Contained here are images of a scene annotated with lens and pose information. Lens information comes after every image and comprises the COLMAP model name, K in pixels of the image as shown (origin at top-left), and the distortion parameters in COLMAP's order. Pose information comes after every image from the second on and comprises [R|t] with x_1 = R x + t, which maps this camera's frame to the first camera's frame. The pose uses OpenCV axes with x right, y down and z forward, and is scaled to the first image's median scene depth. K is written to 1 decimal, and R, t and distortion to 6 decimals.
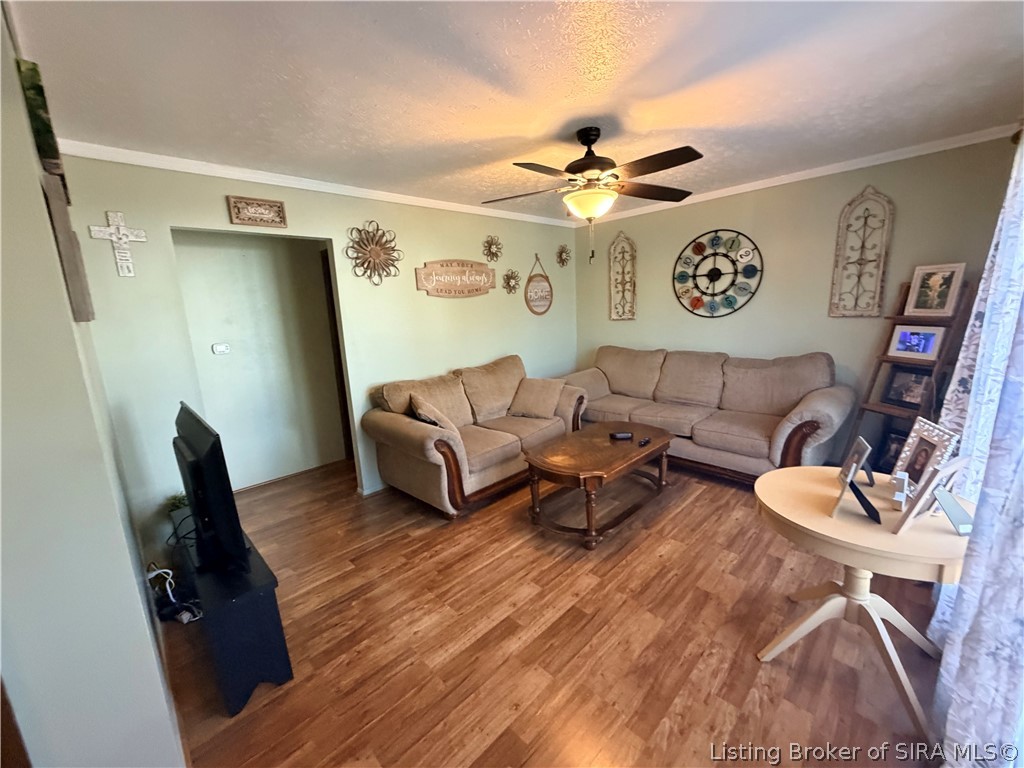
lens RADIAL K [[407.3, 0, 508.0], [0, 407.3, 384.8], [0, 0, 1]] dist [-0.001238, -0.000201]
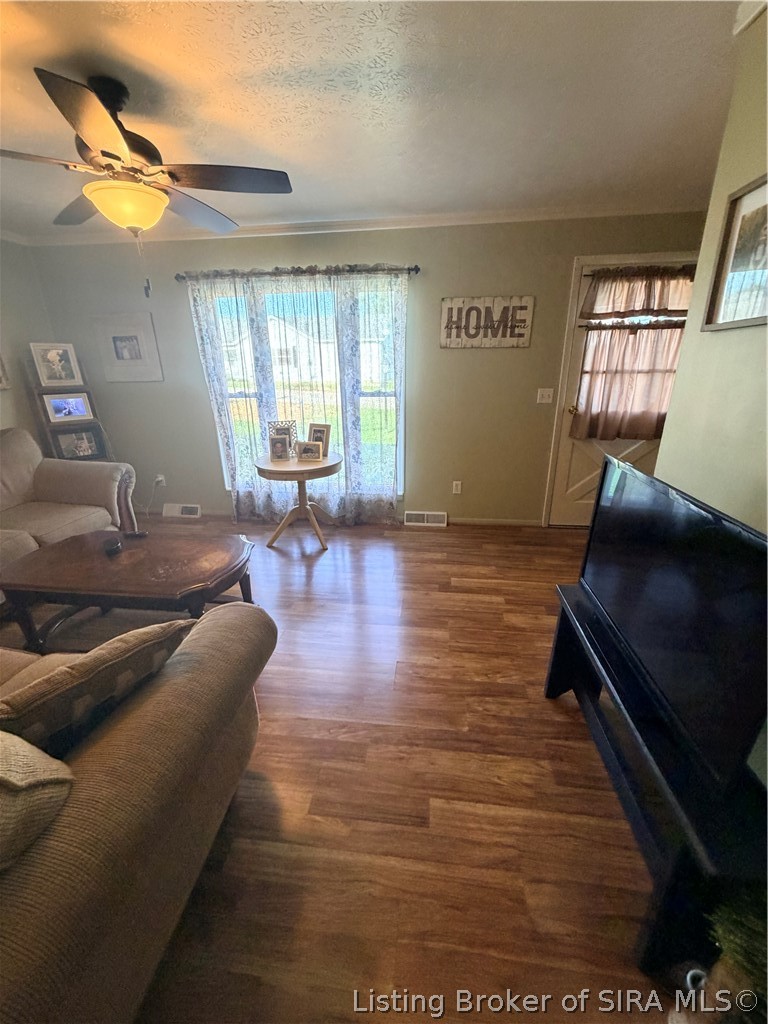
lens RADIAL K [[407.3, 0, 383.8], [0, 407.3, 509.4], [0, 0, 1]] dist [-0.001238, -0.000201]
pose [[-0.623741, -0.210607, 0.752723, -0.573149], [0.194182, 0.891072, 0.410224, -0.143172], [-0.757127, 0.402038, -0.514902, 0.991361]]
